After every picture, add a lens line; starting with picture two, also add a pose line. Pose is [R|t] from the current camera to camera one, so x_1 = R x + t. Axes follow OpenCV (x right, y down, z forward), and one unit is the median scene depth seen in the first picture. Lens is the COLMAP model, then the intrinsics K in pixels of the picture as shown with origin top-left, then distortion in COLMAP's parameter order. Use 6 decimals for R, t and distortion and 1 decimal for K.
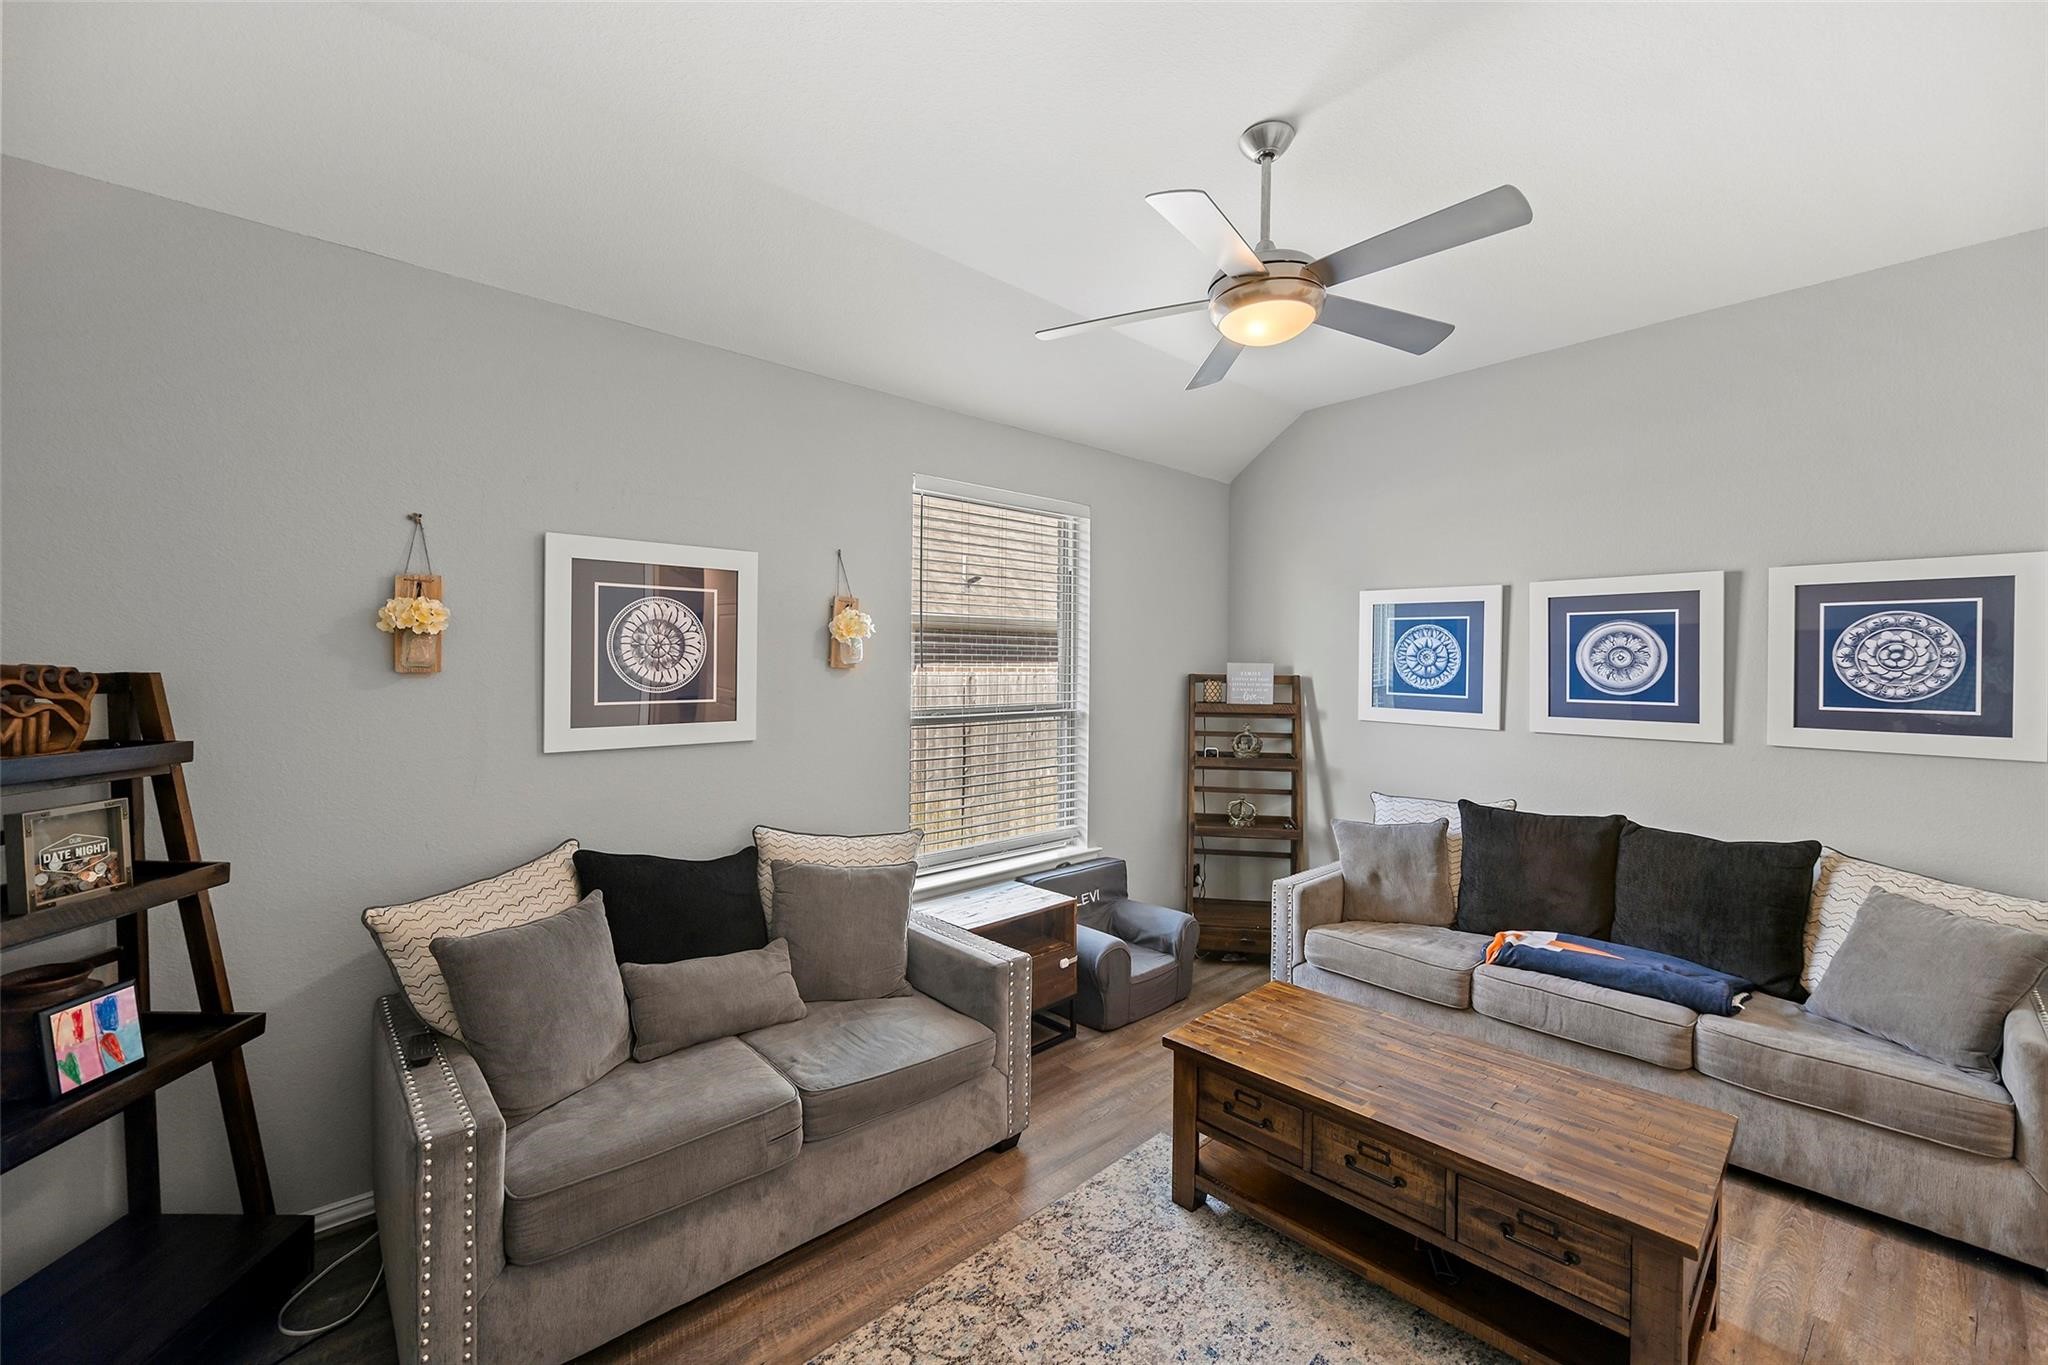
lens RADIAL K [[842.3, 0, 1030.1], [0, 842.3, 672.3], [0, 0, 1]] dist [-0.002181, -0.001219]
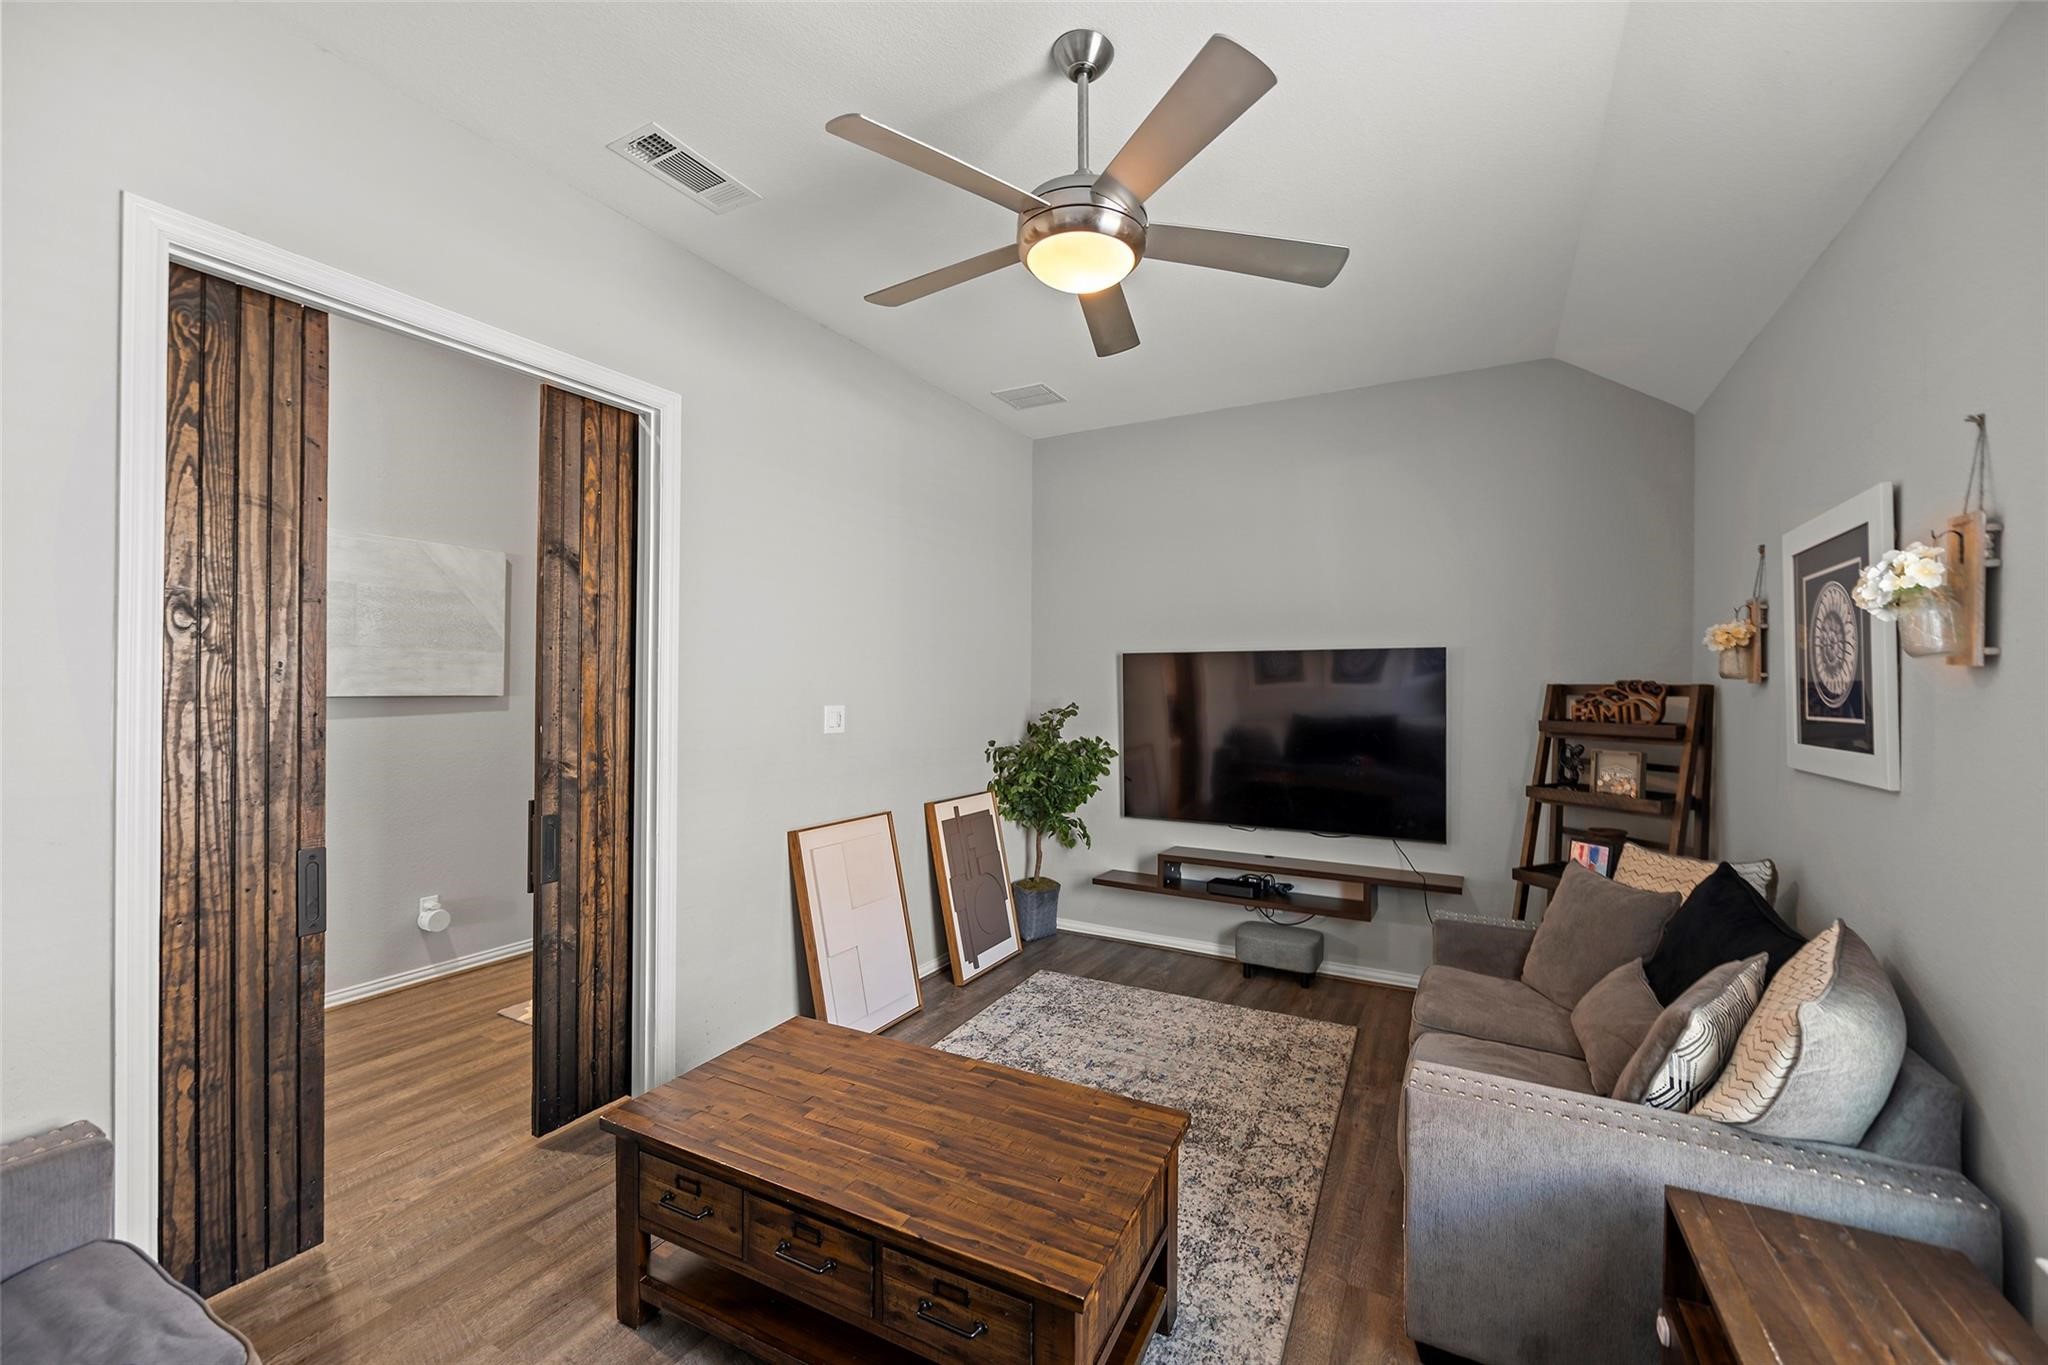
lens RADIAL K [[842.3, 0, 1030.6], [0, 842.3, 685.5], [0, 0, 1]] dist [-0.002181, -0.001219]
pose [[-0.948099, -0.017573, -0.317489, 0.663731], [-0.018929, 0.999820, 0.001187, 0.023373], [0.317411, 0.007135, -0.948261, 2.001291]]
